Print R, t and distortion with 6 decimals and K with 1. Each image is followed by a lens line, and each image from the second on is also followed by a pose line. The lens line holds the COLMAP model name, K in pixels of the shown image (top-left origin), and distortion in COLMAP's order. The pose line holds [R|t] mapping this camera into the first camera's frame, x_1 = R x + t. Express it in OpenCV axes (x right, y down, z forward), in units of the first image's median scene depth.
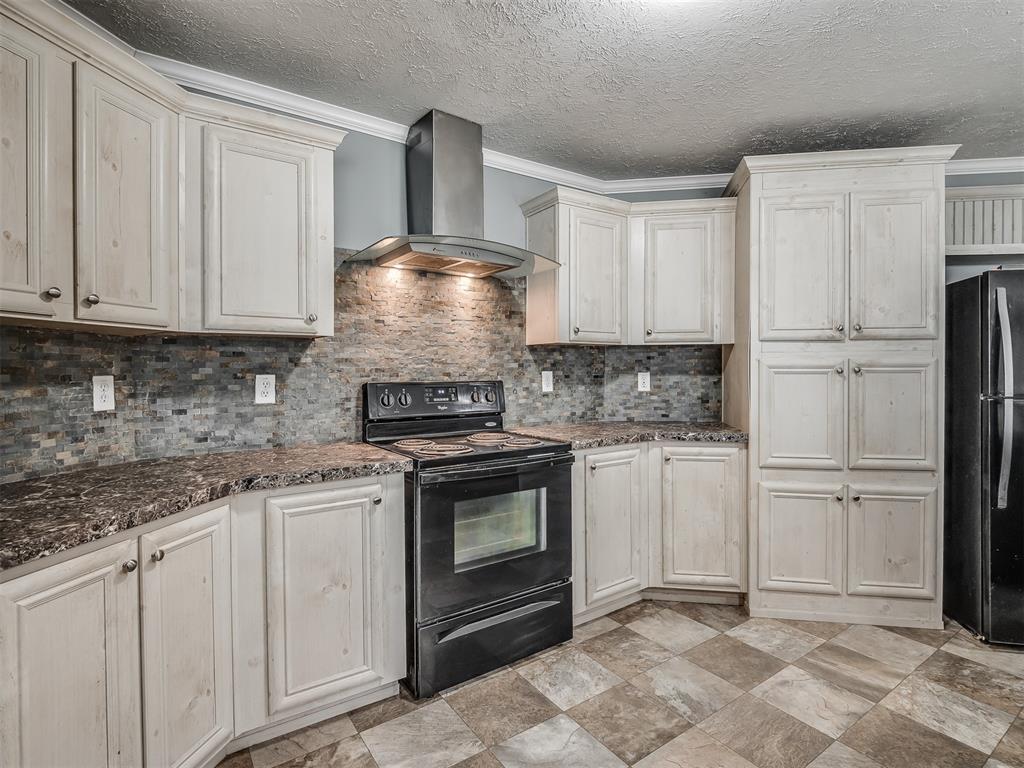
lens RADIAL K [[528.2, 0, 512.0], [0, 528.2, 384.0], [0, 0, 1]] dist [0.000702, -0.000072]
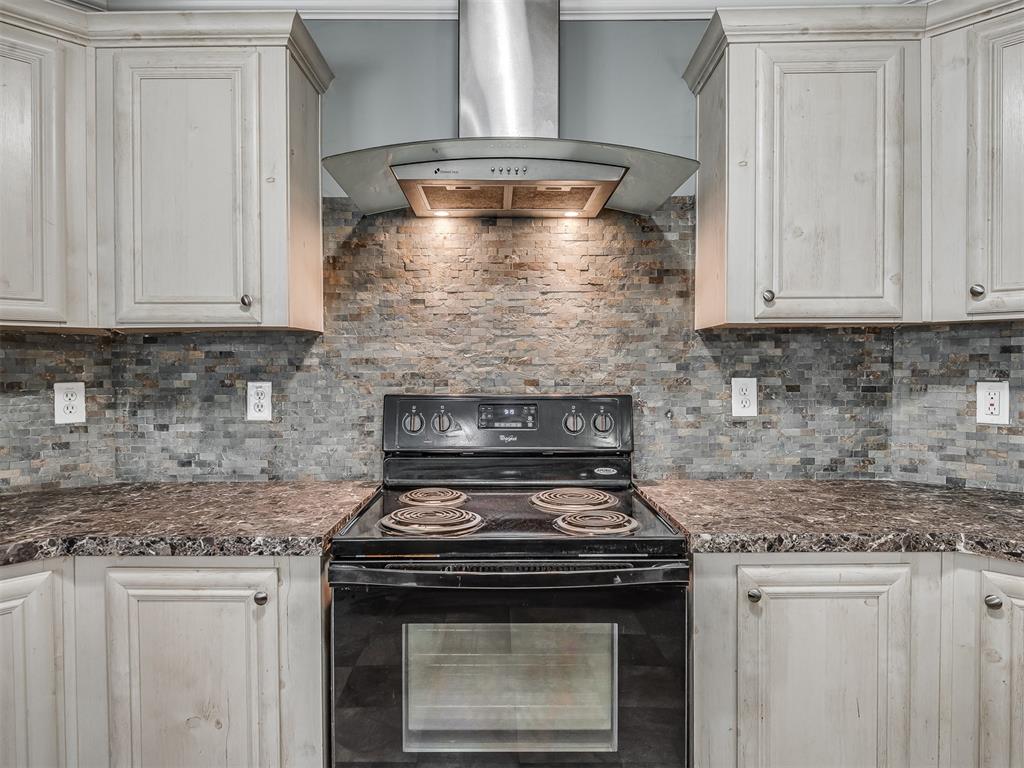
lens RADIAL K [[605.0, 0, 513.0], [0, 605.0, 380.0], [0, 0, 1]] dist [-0.000536, -0.002287]
pose [[0.817801, 0.014503, -0.575318, 0.288526], [-0.015442, 0.999875, 0.003254, -0.026028], [0.575294, 0.006223, 0.817923, 0.468550]]
